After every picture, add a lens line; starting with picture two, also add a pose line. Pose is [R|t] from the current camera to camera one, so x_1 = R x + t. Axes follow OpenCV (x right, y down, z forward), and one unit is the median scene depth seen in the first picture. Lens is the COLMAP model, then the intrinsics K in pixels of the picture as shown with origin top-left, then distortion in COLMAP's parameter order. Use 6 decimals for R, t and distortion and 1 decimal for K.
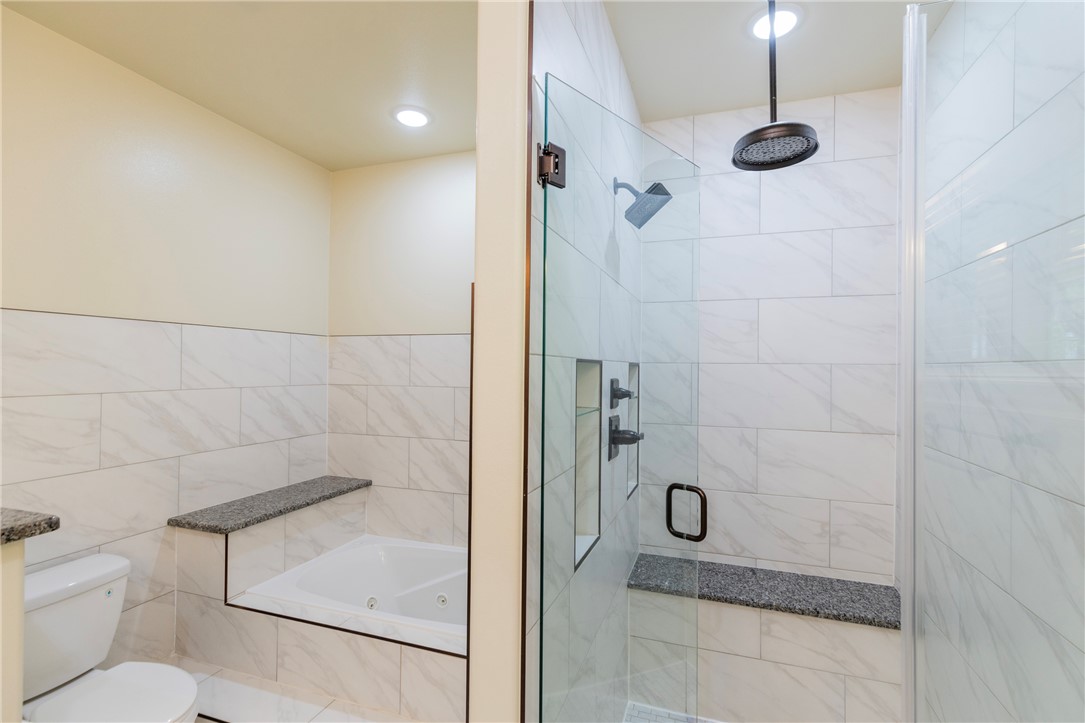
lens RADIAL K [[494.1, 0, 545.8], [0, 494.1, 363.9], [0, 0, 1]] dist [0.004601, -0.001698]
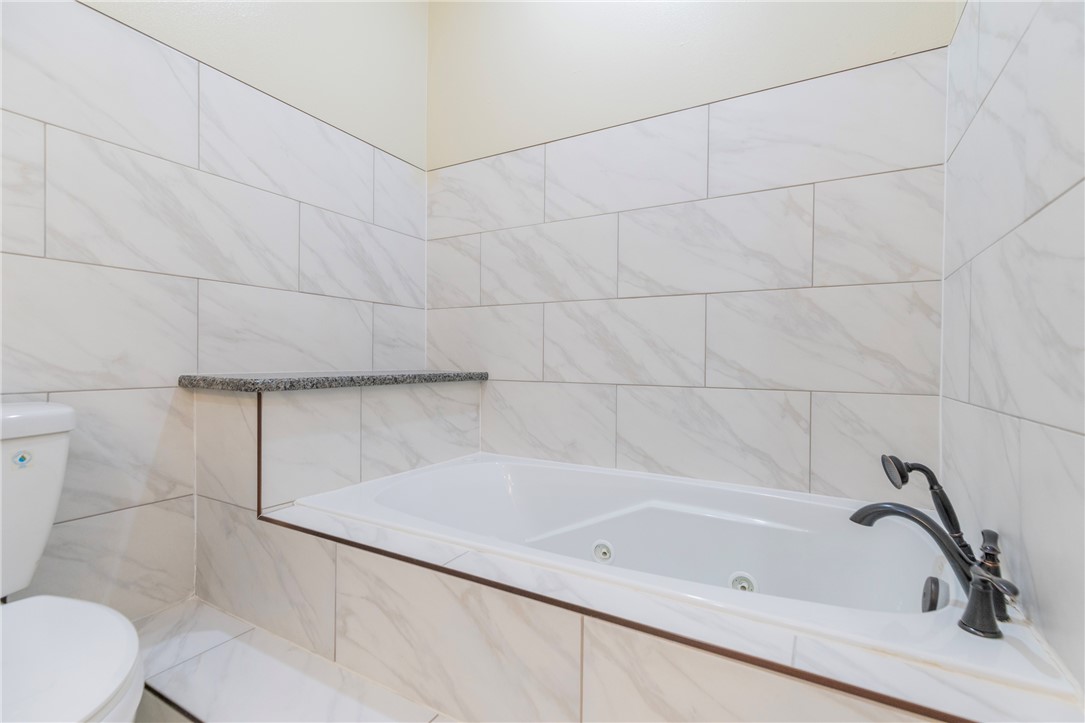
lens RADIAL K [[494.1, 0, 546.9], [0, 494.1, 358.6], [0, 0, 1]] dist [0.004601, -0.001698]
pose [[0.983020, 0.001117, -0.183495, -0.189411], [0.001629, 0.999889, 0.014818, 0.262840], [0.183491, -0.014865, 0.982909, 0.447114]]
